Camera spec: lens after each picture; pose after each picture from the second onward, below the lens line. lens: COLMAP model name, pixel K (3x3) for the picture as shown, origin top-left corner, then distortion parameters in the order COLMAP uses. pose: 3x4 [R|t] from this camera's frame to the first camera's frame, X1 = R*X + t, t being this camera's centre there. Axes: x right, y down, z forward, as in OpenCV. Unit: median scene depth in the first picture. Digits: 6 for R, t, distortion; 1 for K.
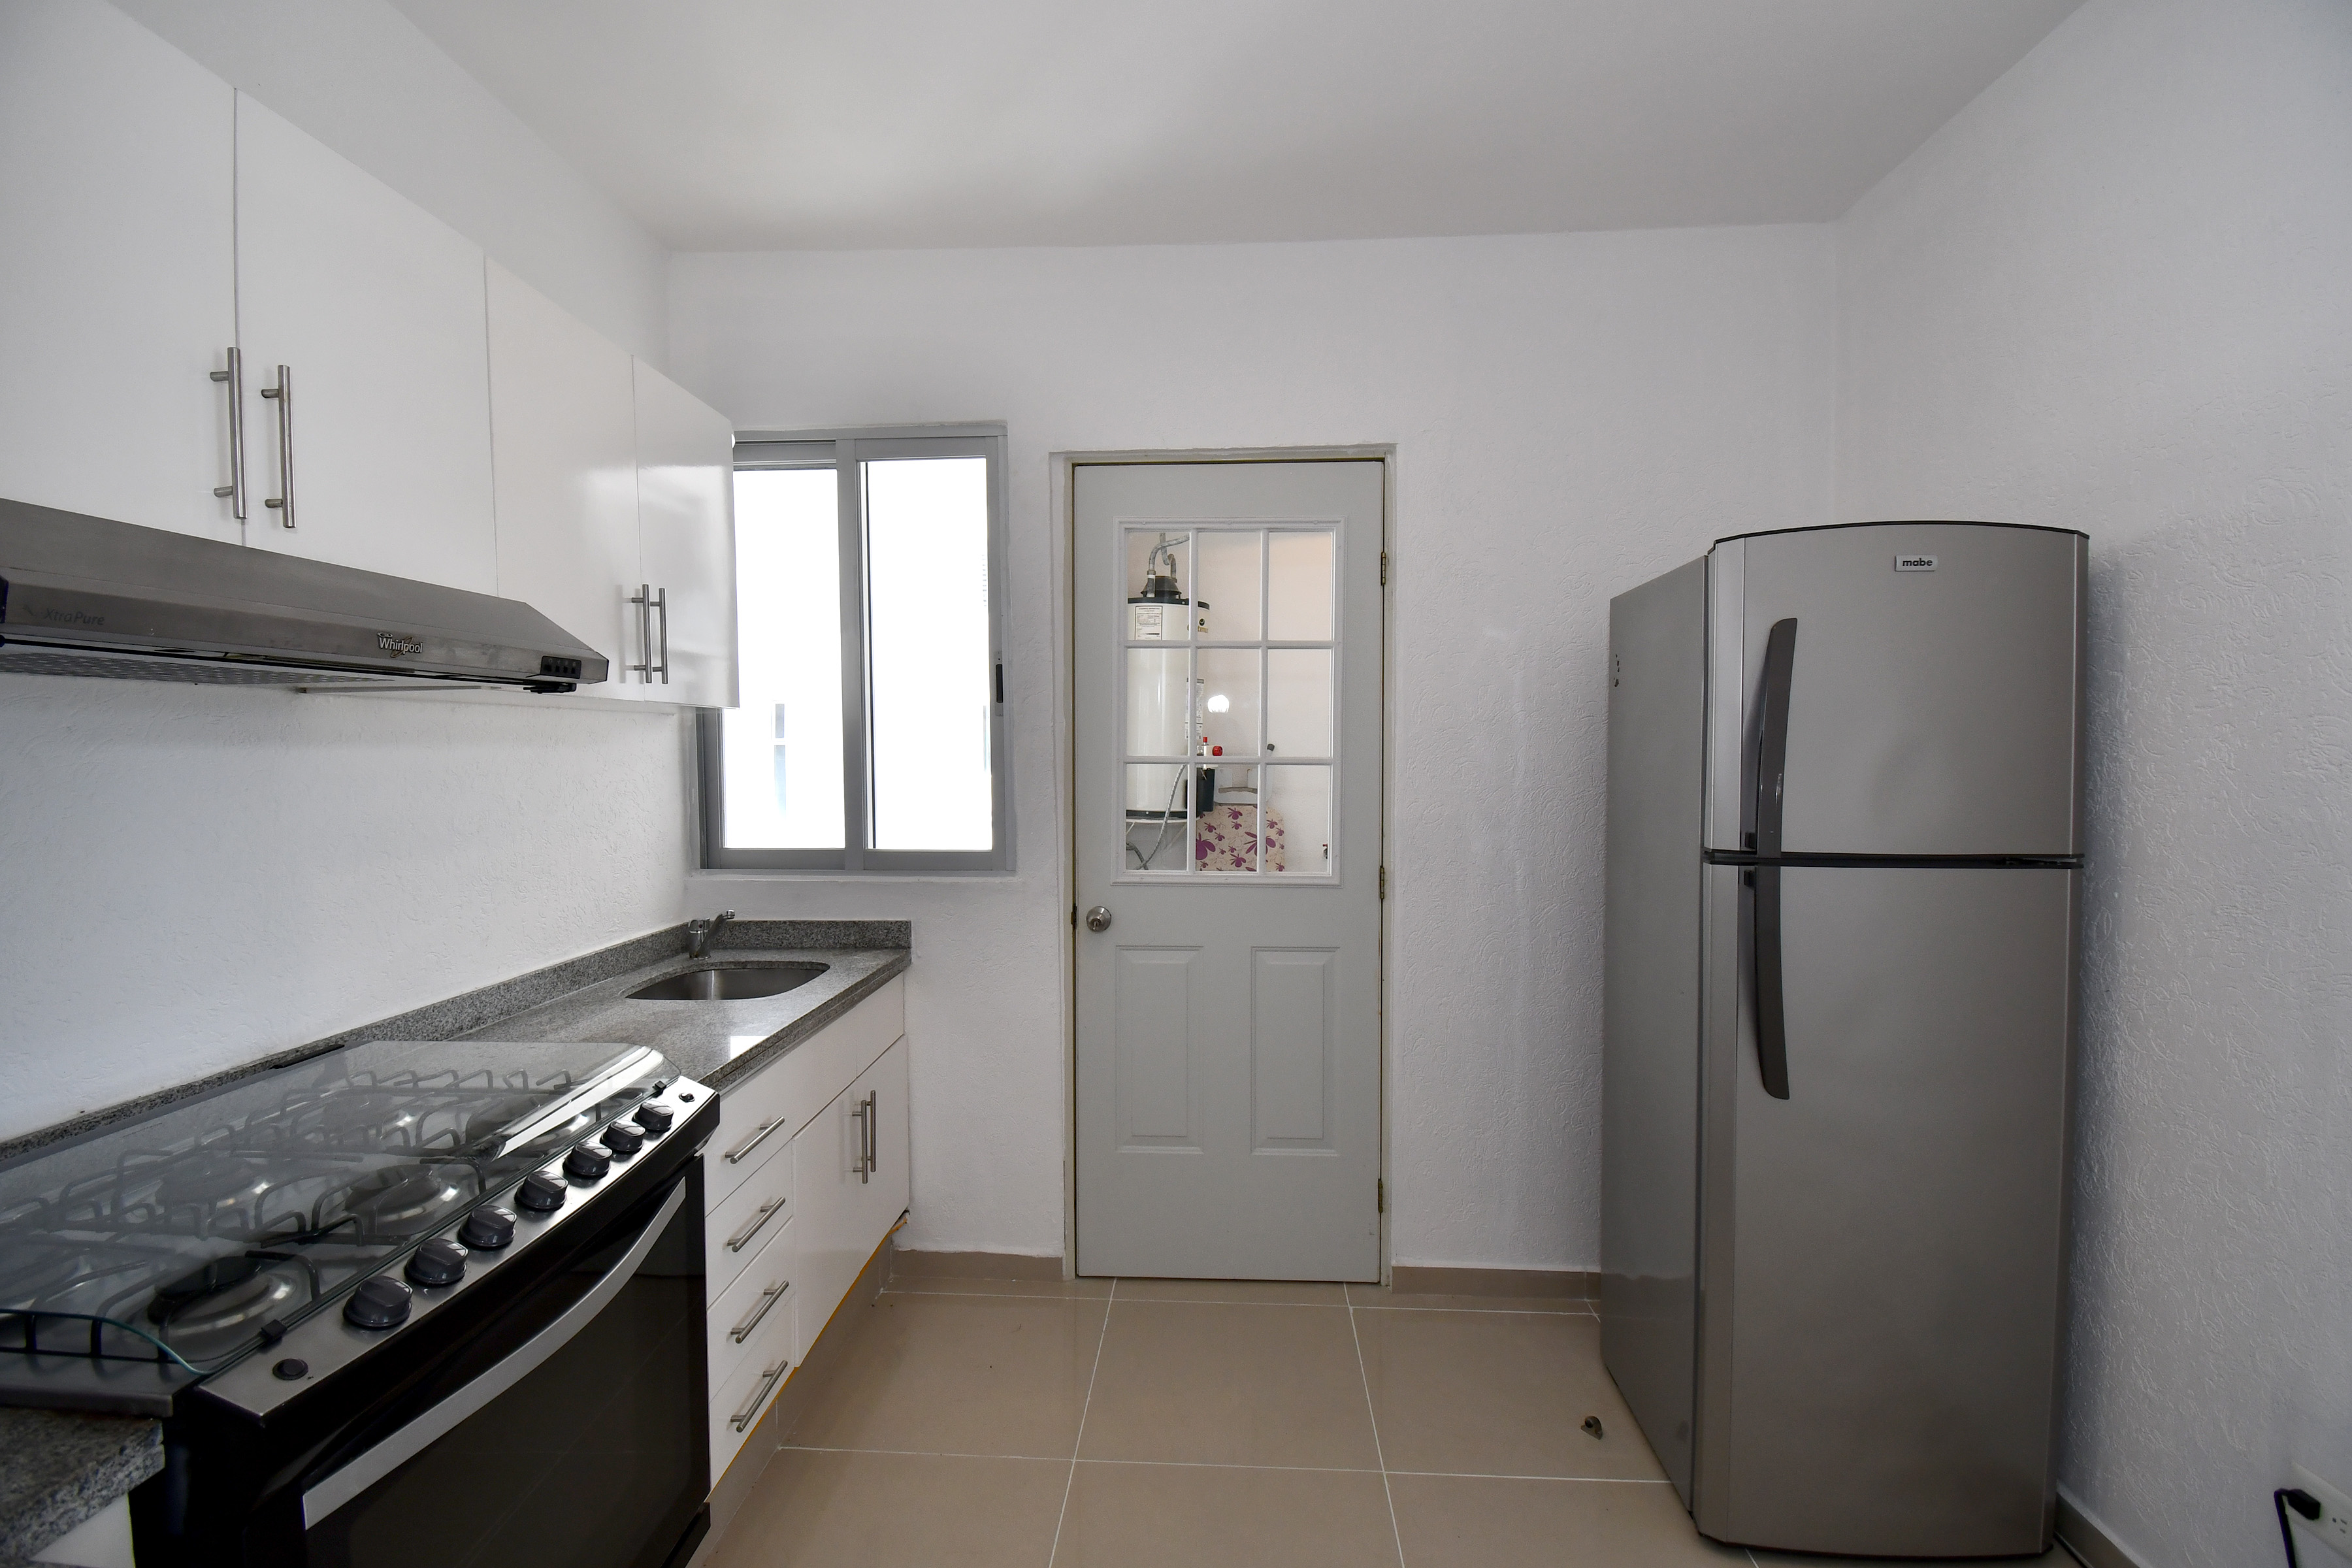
lens RADIAL K [[1027.0, 0, 1173.6], [0, 1027.0, 779.2], [0, 0, 1]] dist [0.017346, -0.023475]
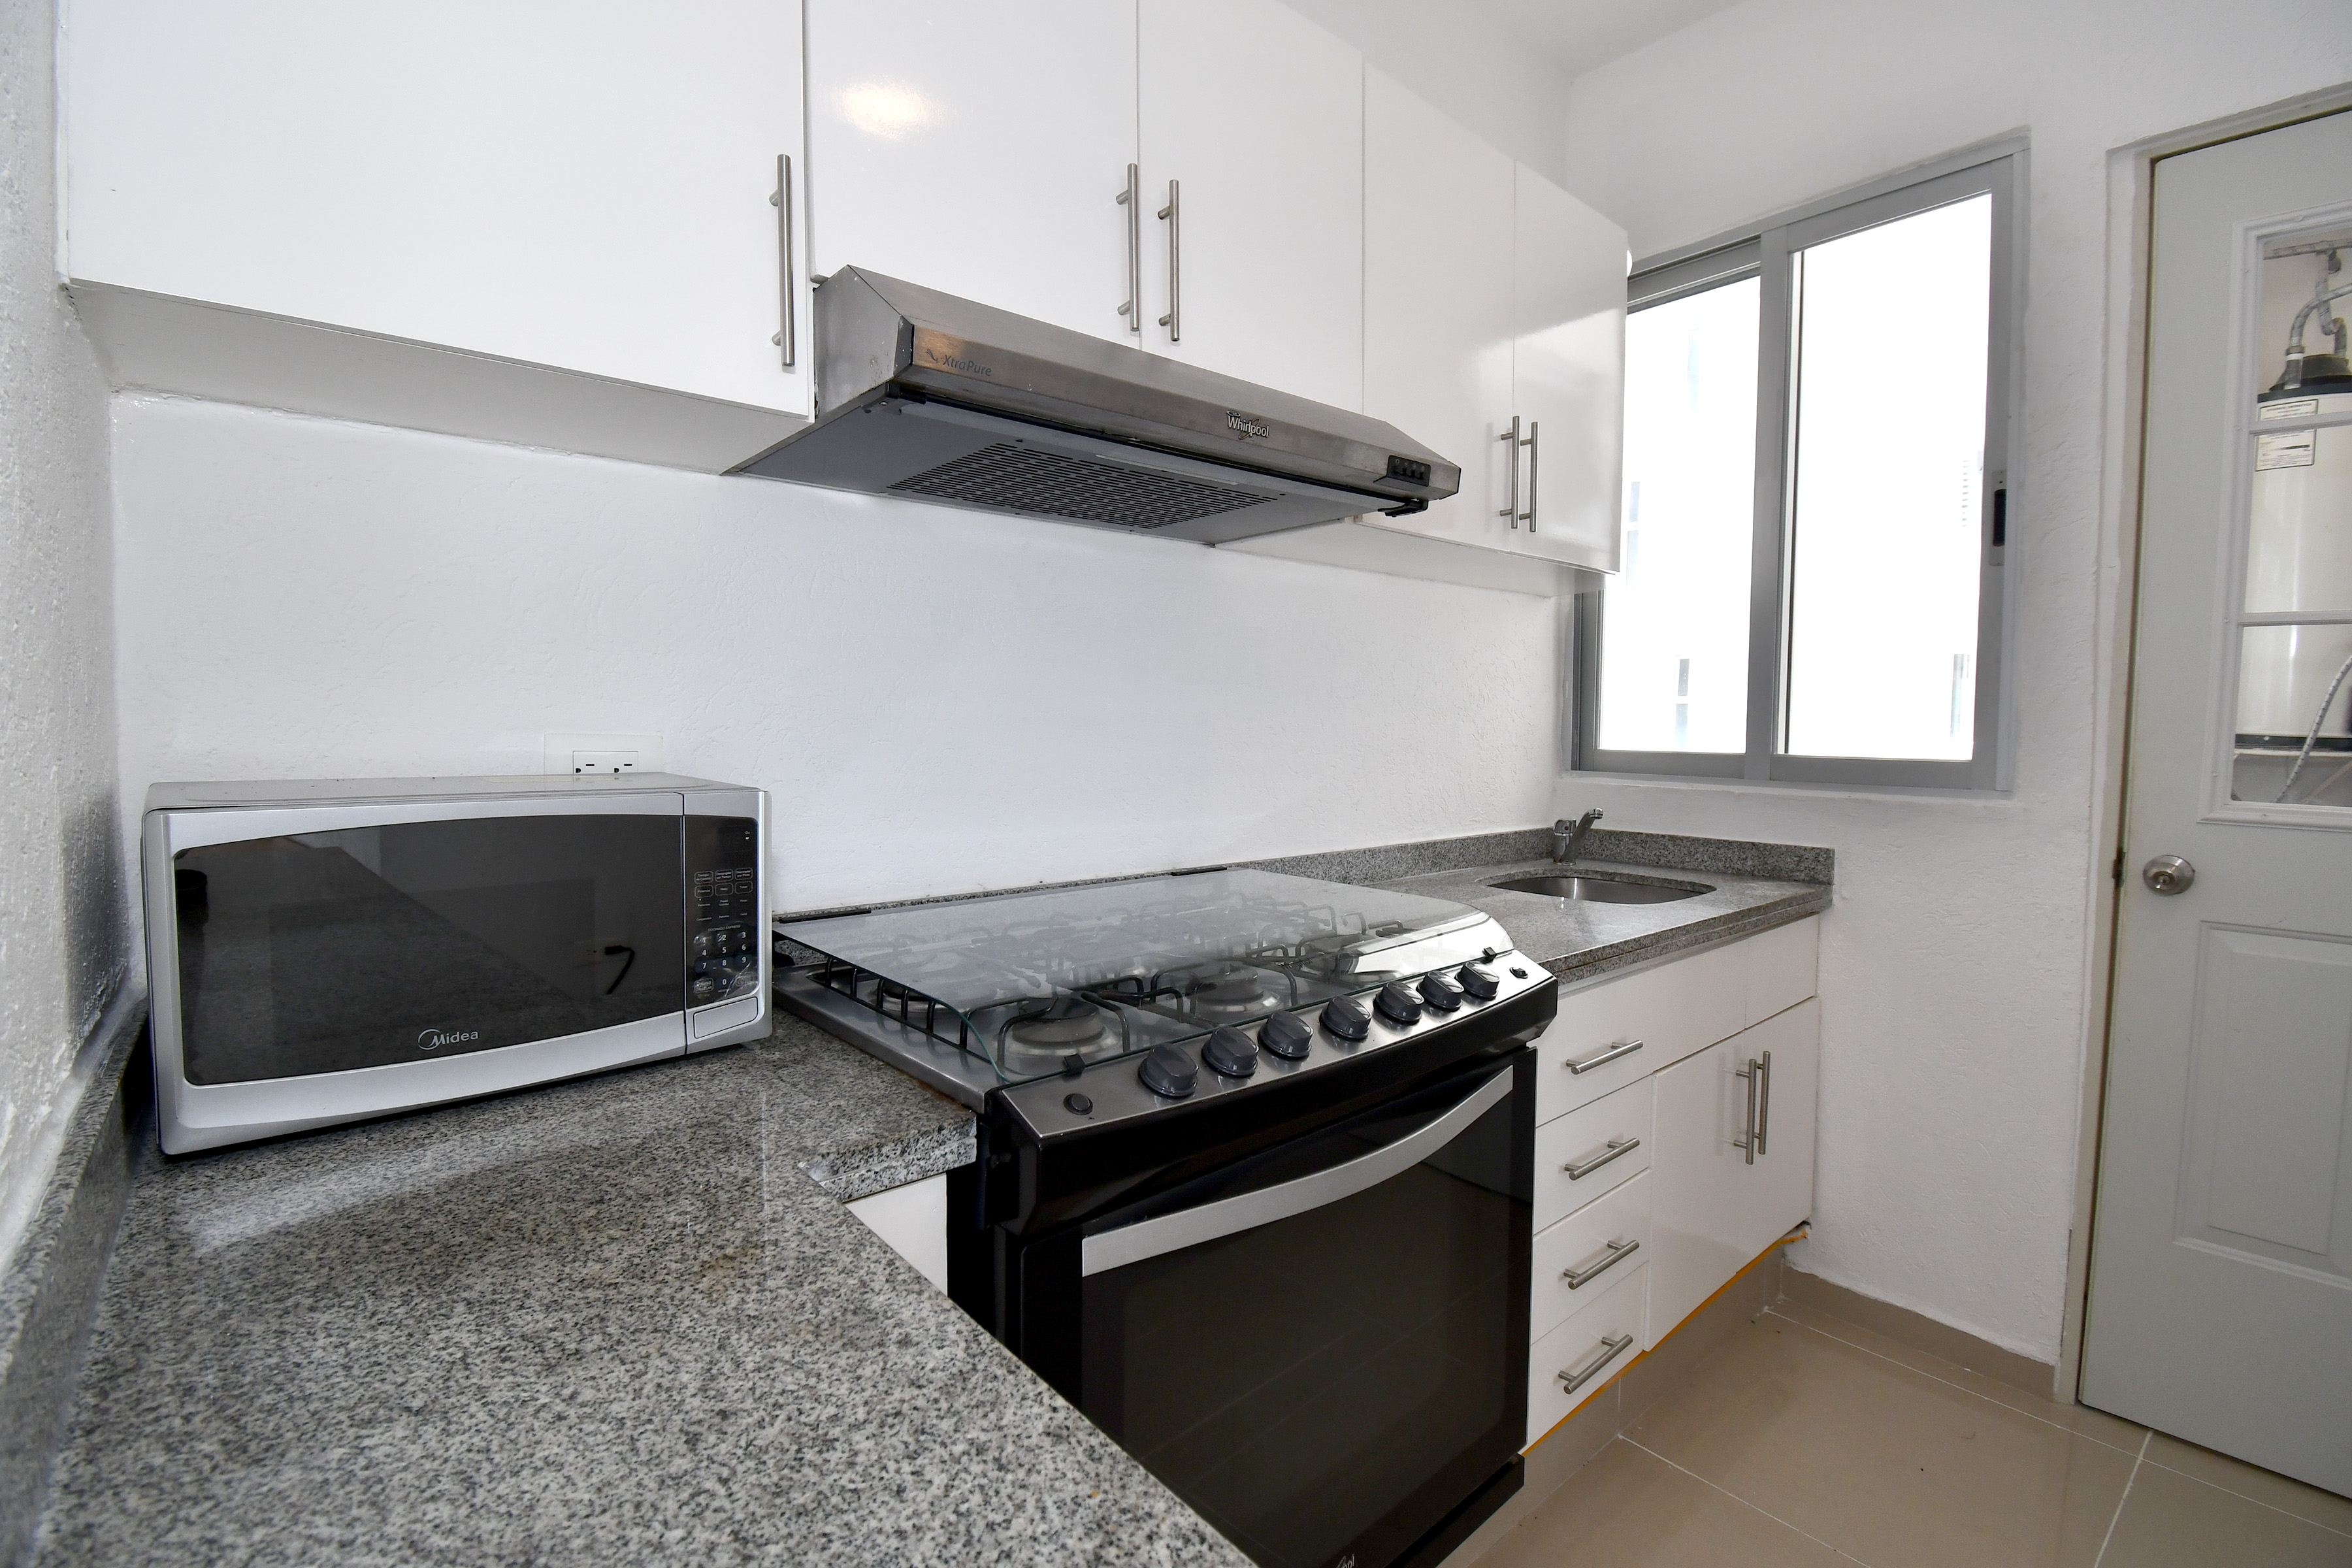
lens RADIAL K [[1047.5, 0, 1176.0], [0, 1047.5, 784.0], [0, 0, 1]] dist [0.025711, -0.030264]
pose [[0.686154, 0.052959, -0.725526, -0.031910], [-0.029585, 0.998553, 0.044909, 0.079079], [0.726854, -0.009350, 0.686728, 0.132559]]
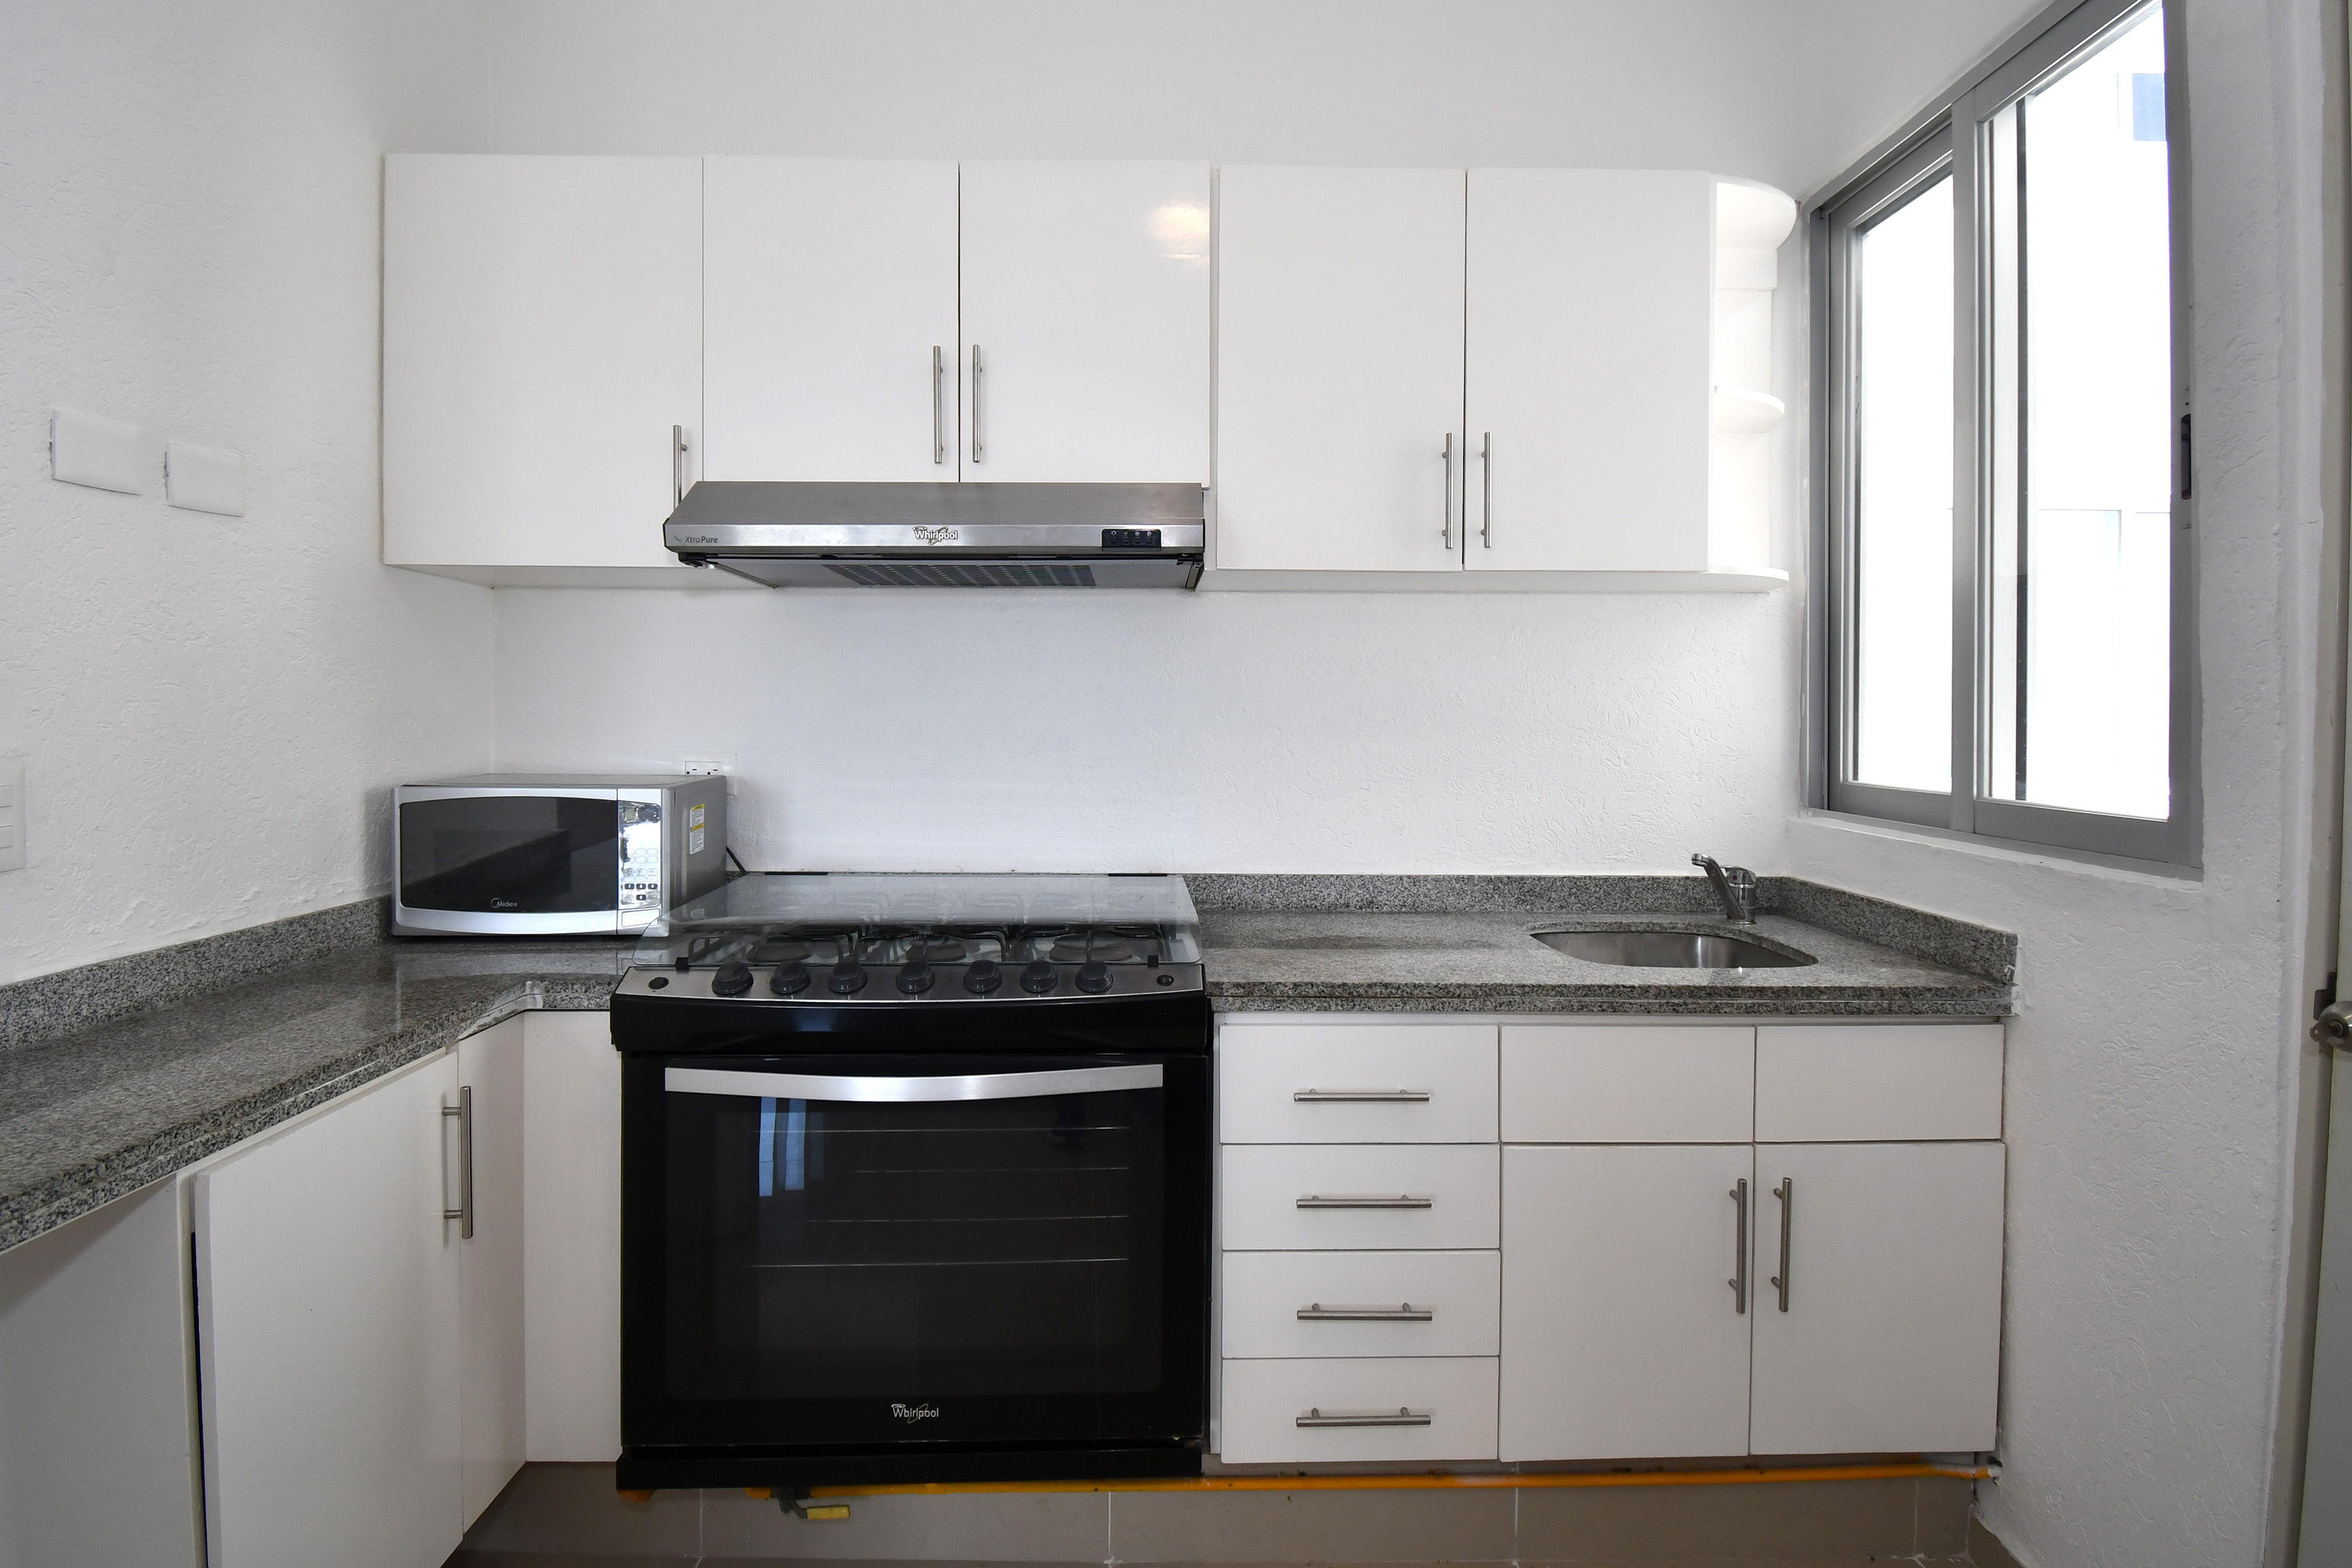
lens RADIAL K [[1140.1, 0, 1174.8], [0, 1140.1, 724.0], [0, 0, 1]] dist [0.018643, -0.025284]
pose [[0.066931, 0.014427, -0.997653, 0.354581], [-0.034207, 0.999341, 0.012157, 0.040068], [0.997171, 0.033313, 0.067380, 0.592315]]
